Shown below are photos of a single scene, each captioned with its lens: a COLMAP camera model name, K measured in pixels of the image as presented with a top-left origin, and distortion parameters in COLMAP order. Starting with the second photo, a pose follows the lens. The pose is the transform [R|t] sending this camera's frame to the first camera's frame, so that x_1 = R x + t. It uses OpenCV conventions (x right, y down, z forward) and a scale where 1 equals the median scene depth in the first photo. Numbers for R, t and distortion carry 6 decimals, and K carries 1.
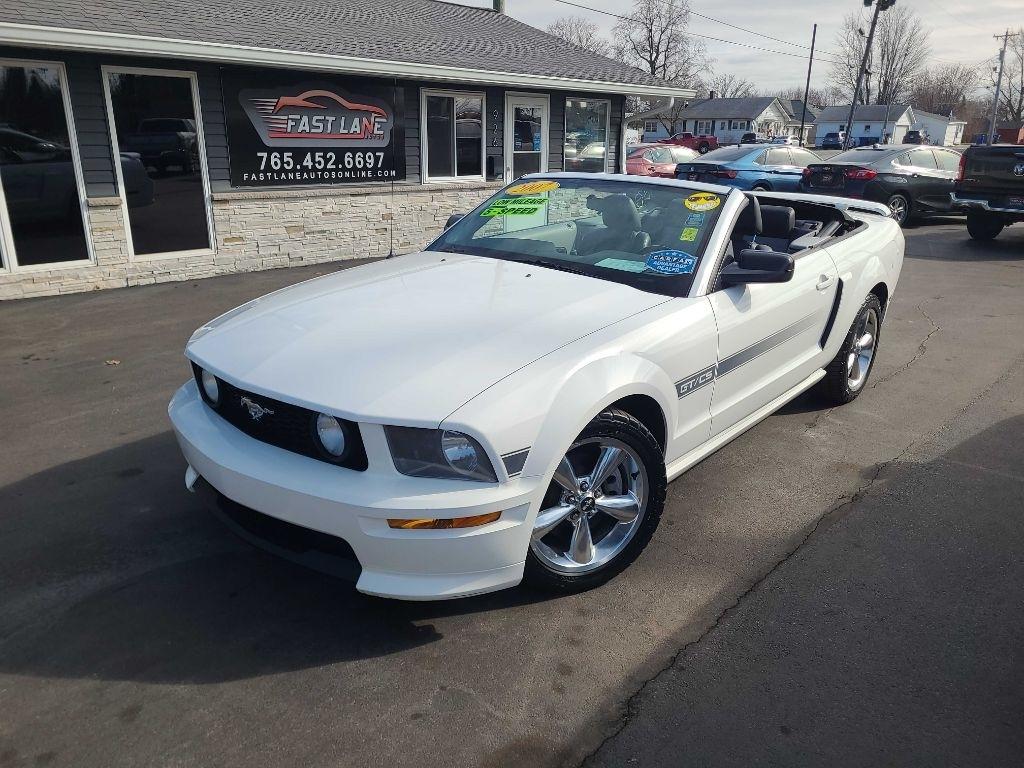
lens RADIAL K [[784.7, 0, 499.9], [0, 784.7, 396.7], [0, 0, 1]] dist [0.014054, -0.009351]
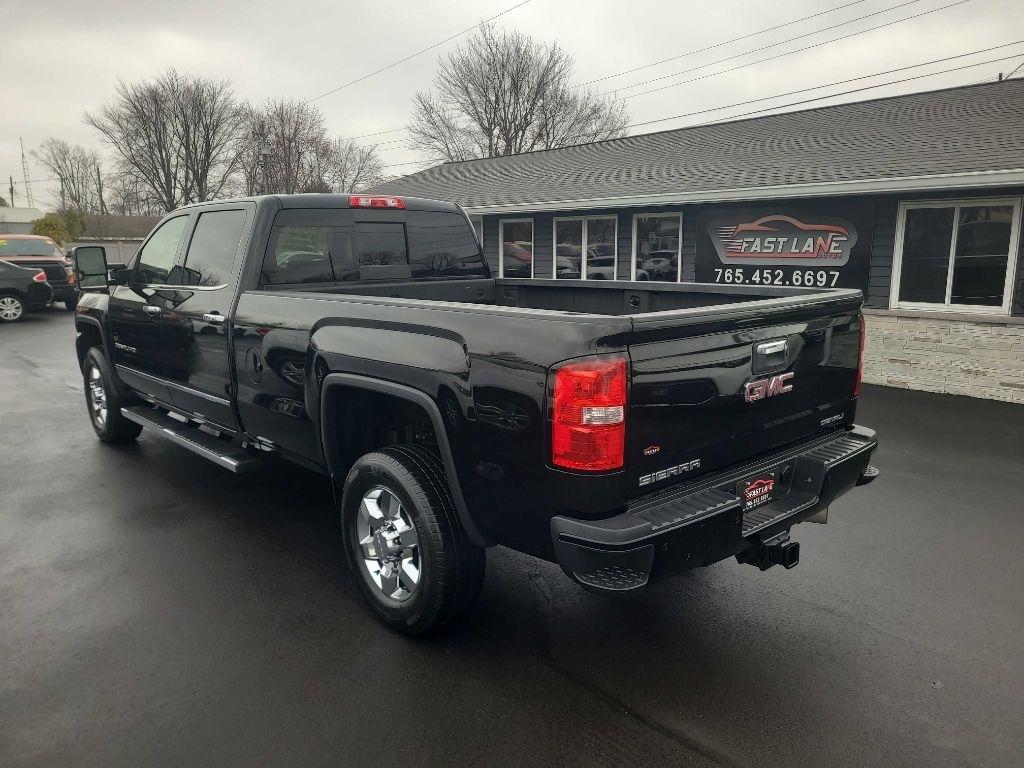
lens RADIAL K [[784.7, 0, 499.9], [0, 784.7, 396.7], [0, 0, 1]] dist [0.014054, -0.009351]
pose [[-0.144698, 0.166977, -0.975285, 0.903071], [-0.315143, 0.926553, 0.205390, -0.246103], [0.937948, 0.337074, -0.081448, 0.773561]]
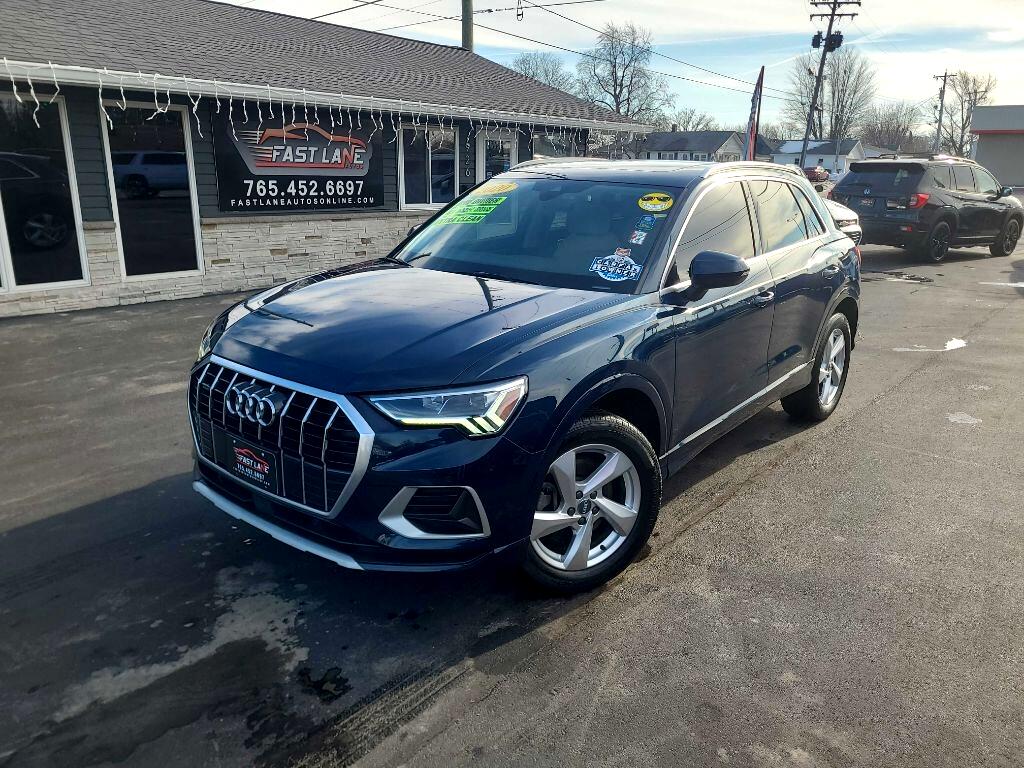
lens RADIAL K [[790.7, 0, 521.6], [0, 790.7, 385.2], [0, 0, 1]] dist [0.010408, -0.006611]
pose [[0.997885, -0.010925, 0.064076, -0.005845], [0.014112, 0.998675, -0.049489, 0.021665], [-0.063450, 0.050289, 0.996717, -0.067743]]
